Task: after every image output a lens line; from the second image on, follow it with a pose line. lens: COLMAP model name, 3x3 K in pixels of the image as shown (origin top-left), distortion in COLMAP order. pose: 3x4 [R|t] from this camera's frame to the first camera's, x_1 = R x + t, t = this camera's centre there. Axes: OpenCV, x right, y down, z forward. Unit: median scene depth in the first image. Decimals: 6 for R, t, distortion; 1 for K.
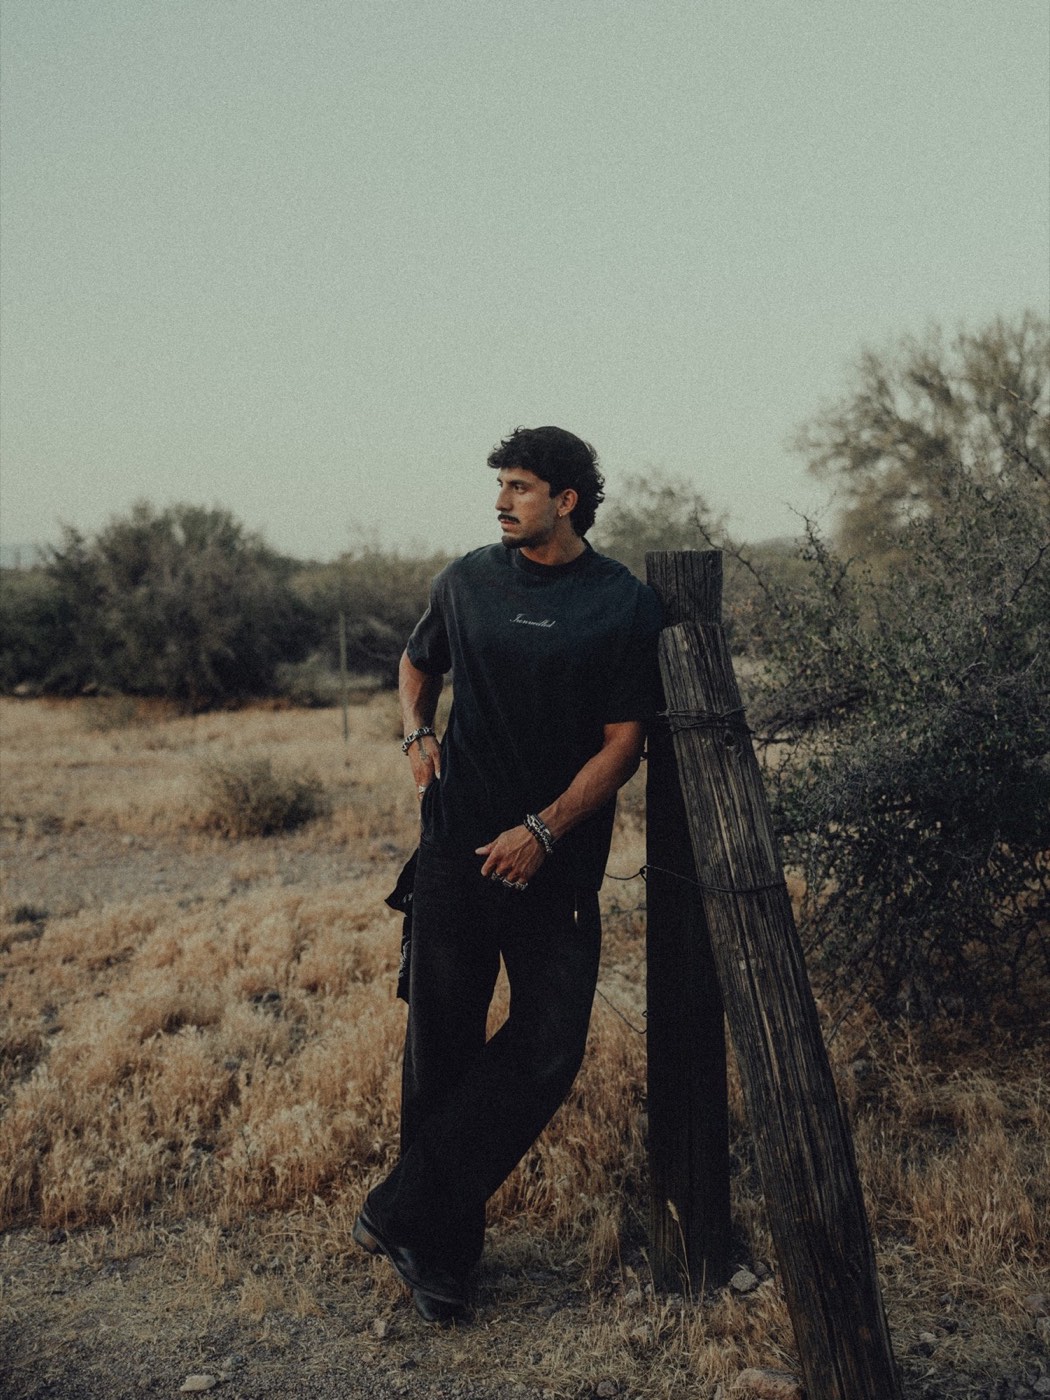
lens RADIAL K [[1389.8, 0, 525.4], [0, 1389.8, 698.8], [0, 0, 1]] dist [0.019920, 0.000000]
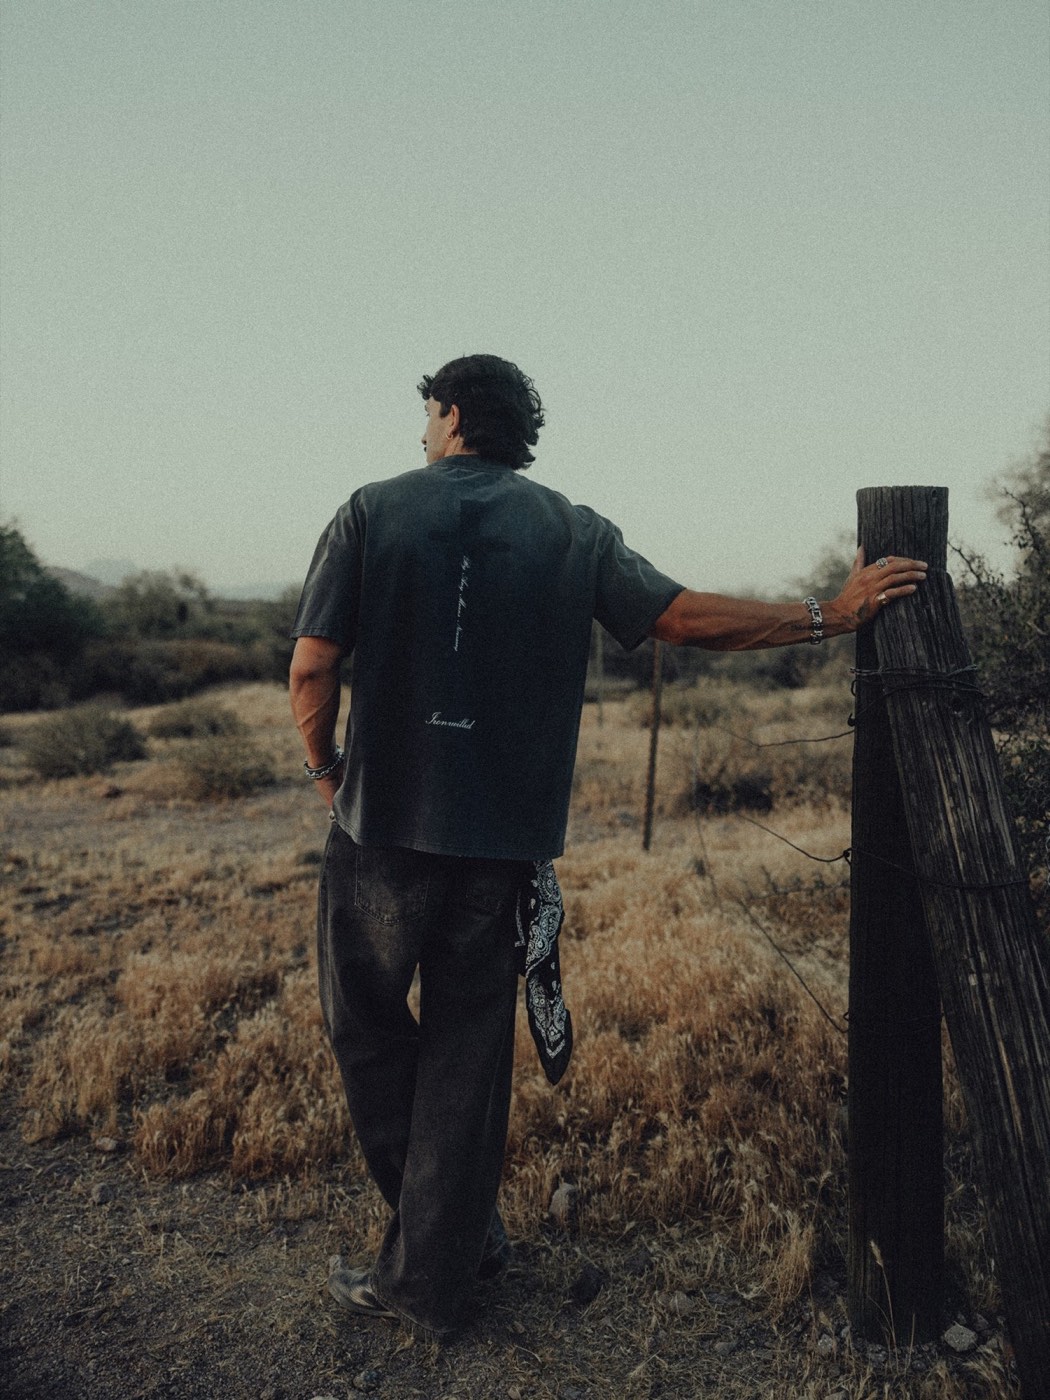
lens RADIAL K [[1062.8, 0, 549.2], [0, 1062.8, 679.4], [0, 0, 1]] dist [0.007058, -0.001123]
pose [[0.981504, 0.019366, -0.190459, 0.023127], [-0.023387, 0.999548, -0.018888, 0.027520], [0.190007, 0.022993, 0.981513, 0.273146]]
